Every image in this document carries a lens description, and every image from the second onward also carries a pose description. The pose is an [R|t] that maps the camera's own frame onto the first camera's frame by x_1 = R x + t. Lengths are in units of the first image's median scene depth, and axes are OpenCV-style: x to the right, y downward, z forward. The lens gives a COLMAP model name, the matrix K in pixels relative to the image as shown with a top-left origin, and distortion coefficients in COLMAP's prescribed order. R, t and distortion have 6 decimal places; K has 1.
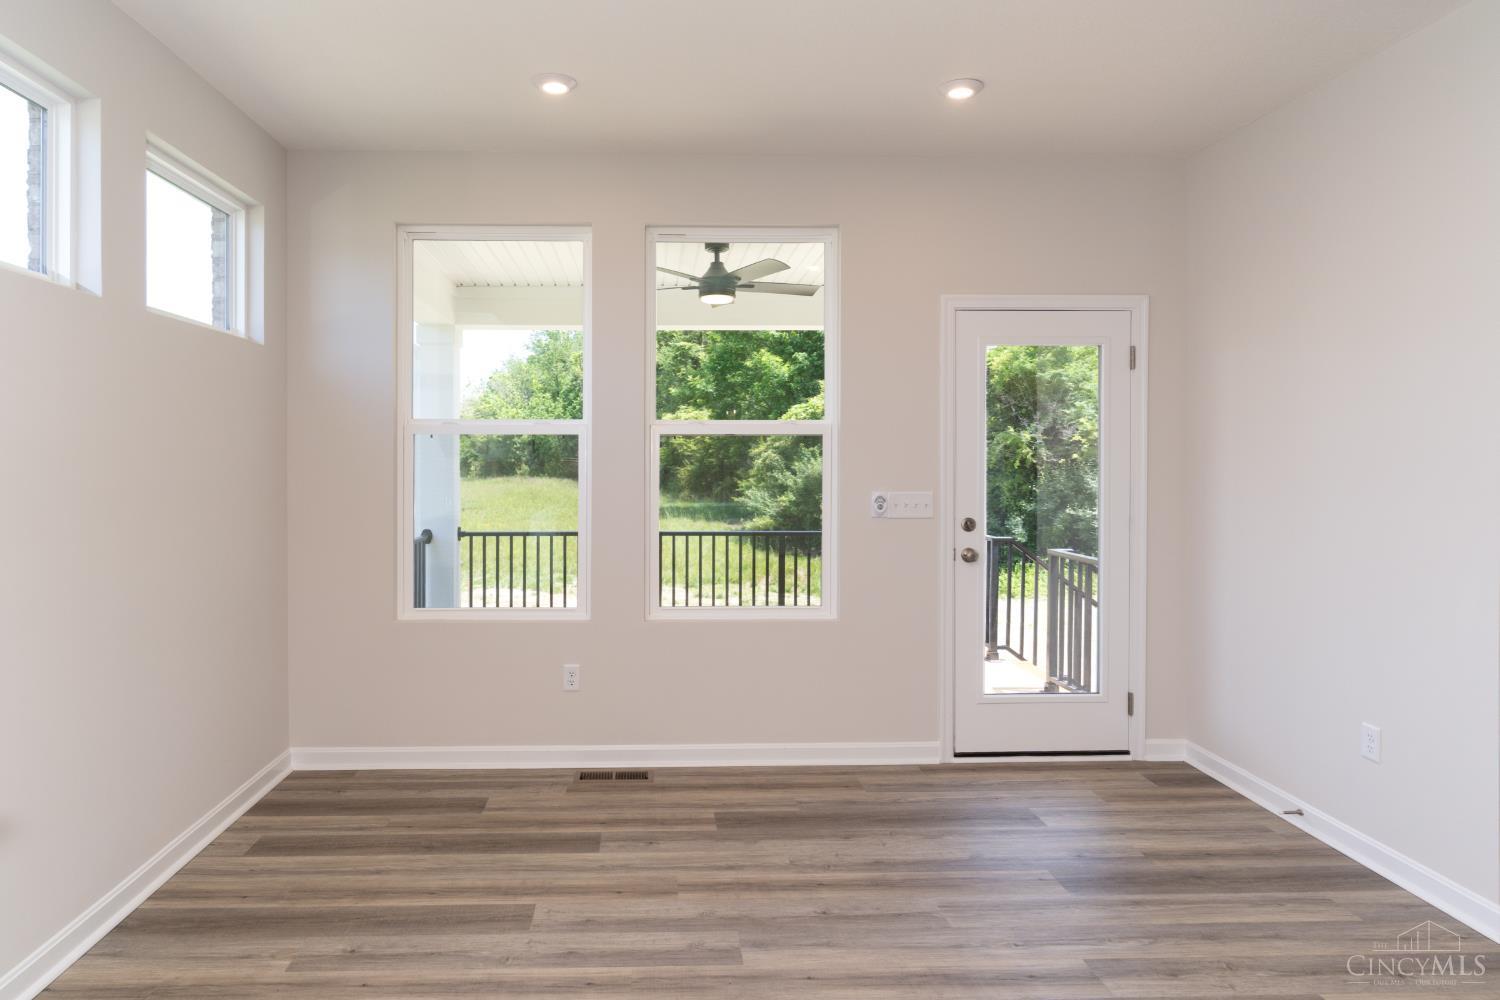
lens RADIAL K [[893.8, 0, 754.5], [0, 893.8, 471.5], [0, 0, 1]] dist [-0.004139, 0.001437]
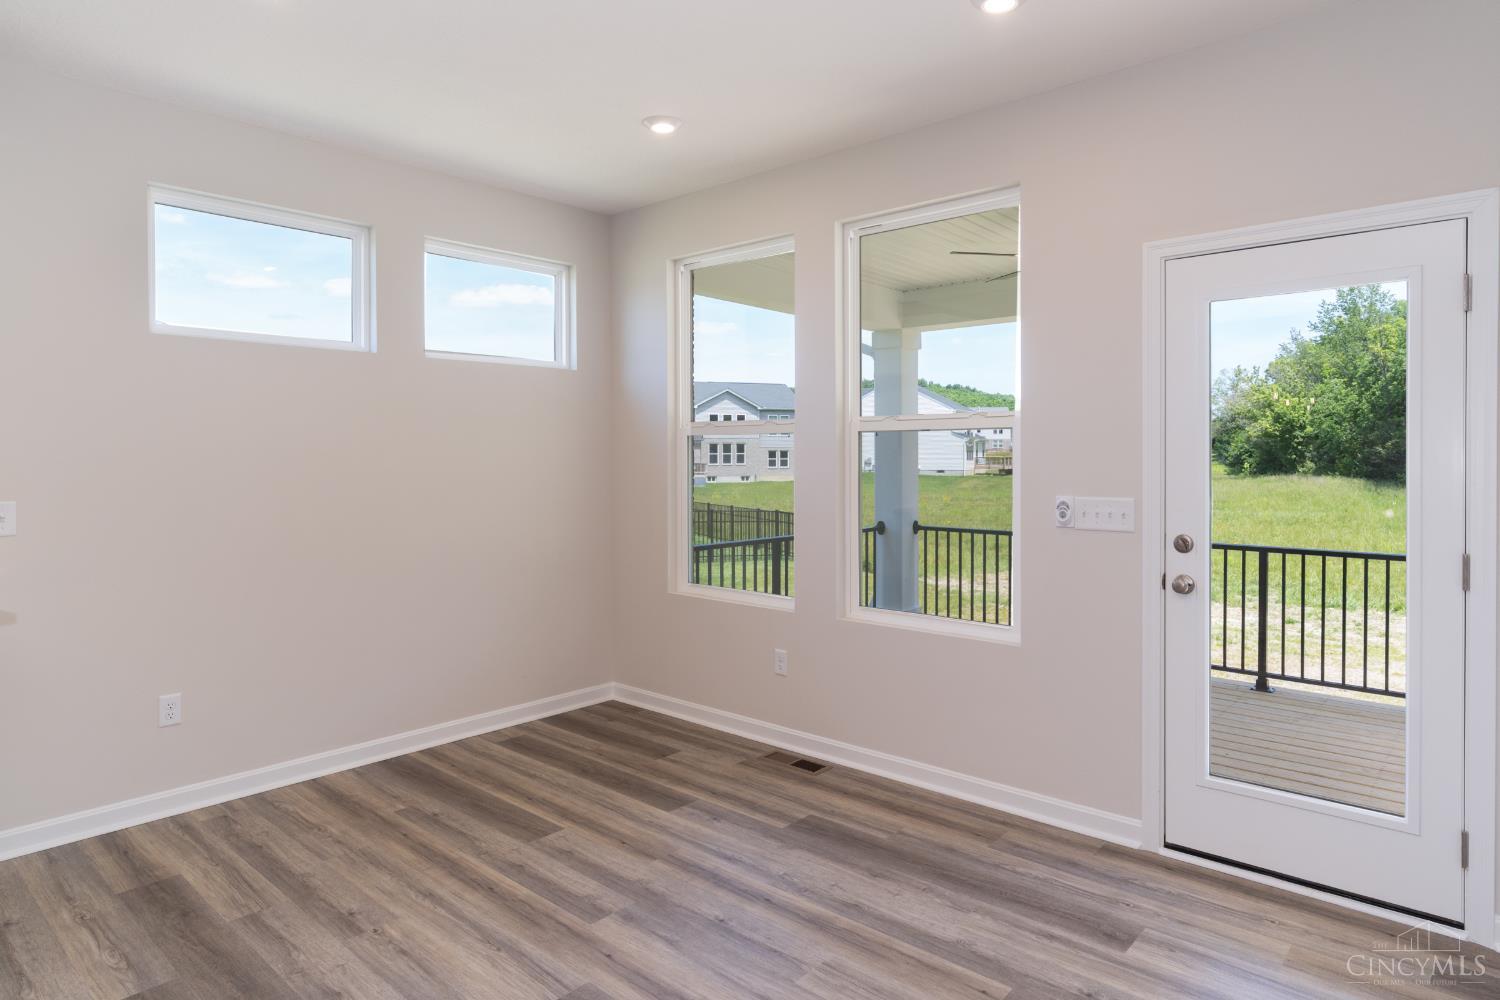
lens RADIAL K [[893.8, 0, 731.5], [0, 893.8, 471.4], [0, 0, 1]] dist [-0.004139, 0.001437]
pose [[0.708127, 0.008291, -0.706036, 0.619945], [-0.004532, 0.999964, 0.007197, -0.006086], [0.706070, -0.001897, 0.708139, 0.249462]]
